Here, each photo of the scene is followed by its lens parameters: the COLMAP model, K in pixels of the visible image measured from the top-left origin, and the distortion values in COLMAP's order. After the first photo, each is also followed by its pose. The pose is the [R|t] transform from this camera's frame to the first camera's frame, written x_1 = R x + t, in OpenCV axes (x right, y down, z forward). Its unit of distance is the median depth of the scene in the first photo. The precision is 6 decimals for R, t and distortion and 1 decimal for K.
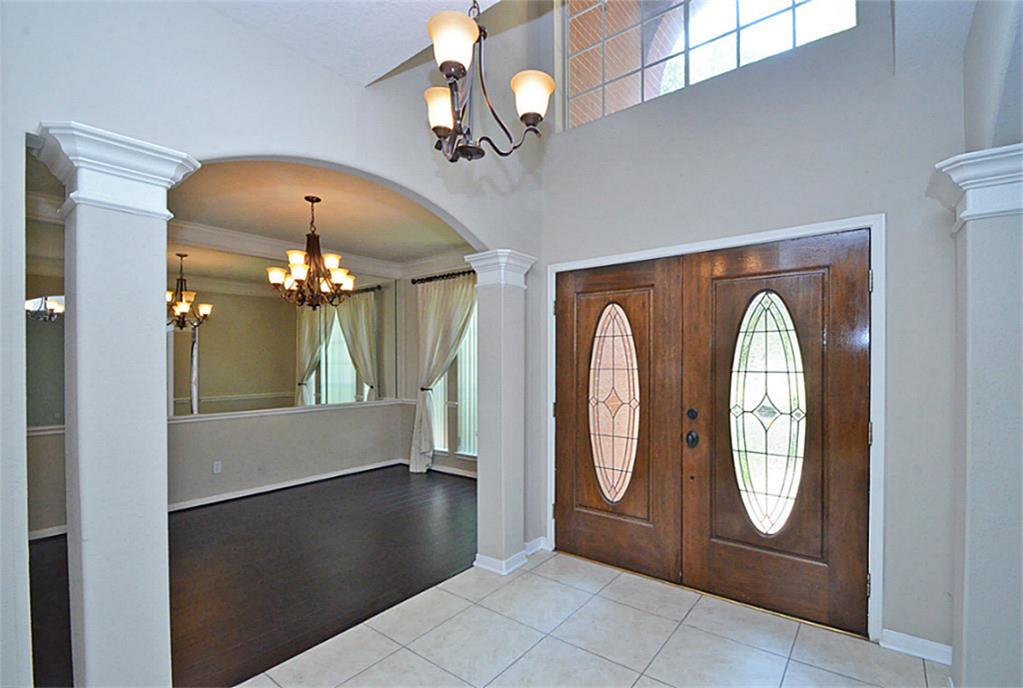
lens RADIAL K [[481.4, 0, 525.5], [0, 481.4, 359.9], [0, 0, 1]] dist [0.009864, -0.014682]
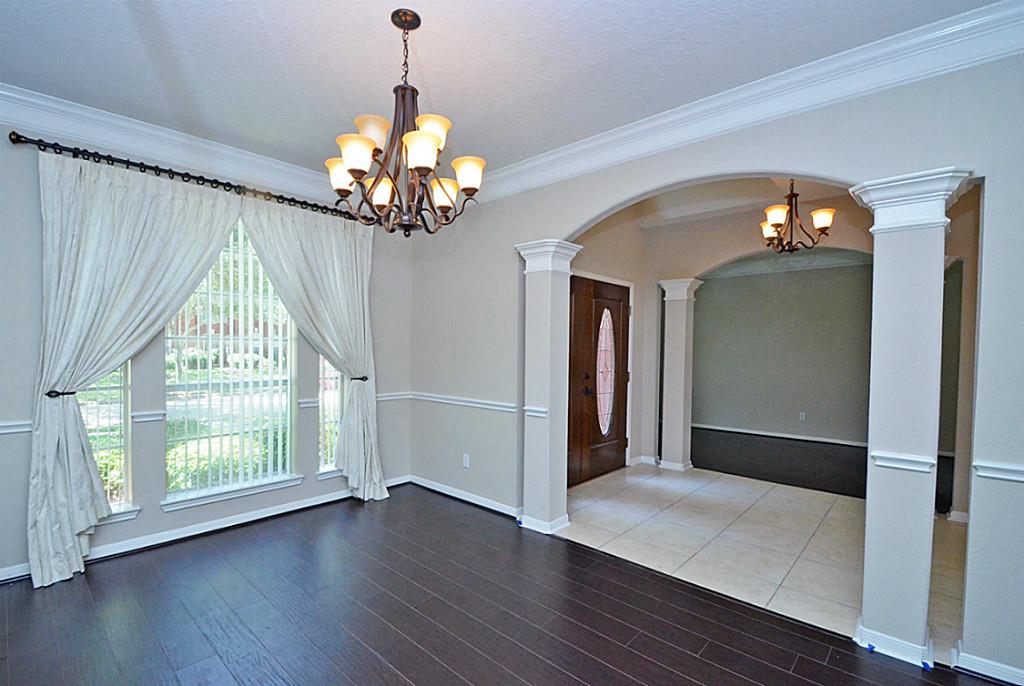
lens RADIAL K [[461.6, 0, 510.7], [0, 461.6, 352.2], [0, 0, 1]] dist [-0.002471, -0.000317]
pose [[0.083461, -0.005449, 0.996496, -0.614354], [-0.019426, 0.999786, 0.007094, 0.012001], [-0.996322, -0.019950, 0.083337, 0.556754]]
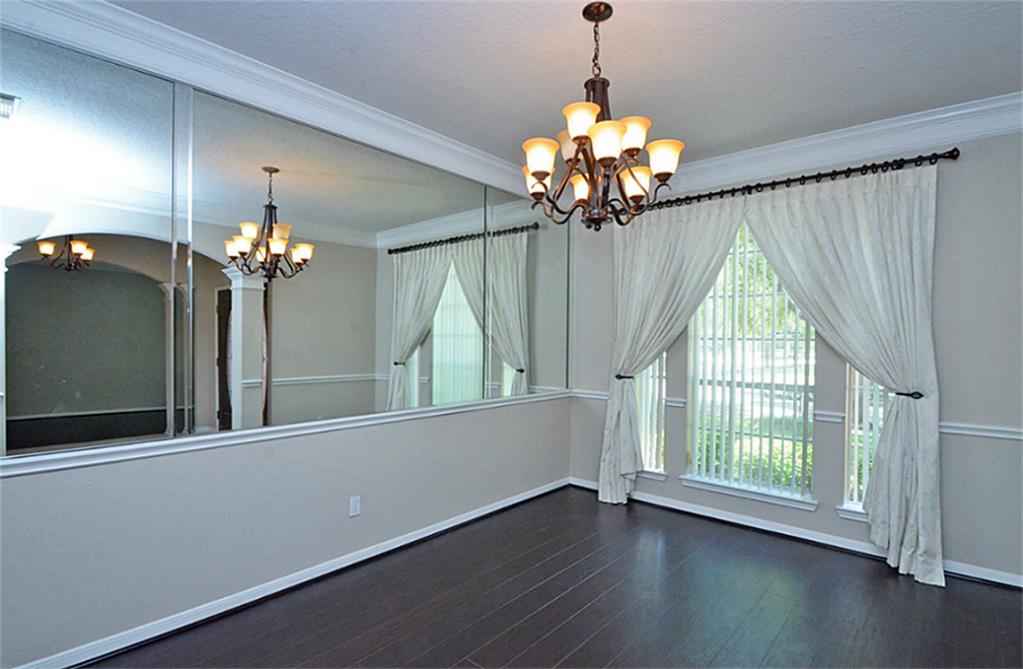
lens RADIAL K [[494.8, 0, 511.5], [0, 494.8, 334.5], [0, 0, 1]] dist [-0.016566, -0.000610]
pose [[0.999173, 0.014882, -0.037847, -0.343429], [-0.014749, 0.999884, 0.003799, 0.002944], [0.037899, -0.003238, 0.999276, 0.324913]]
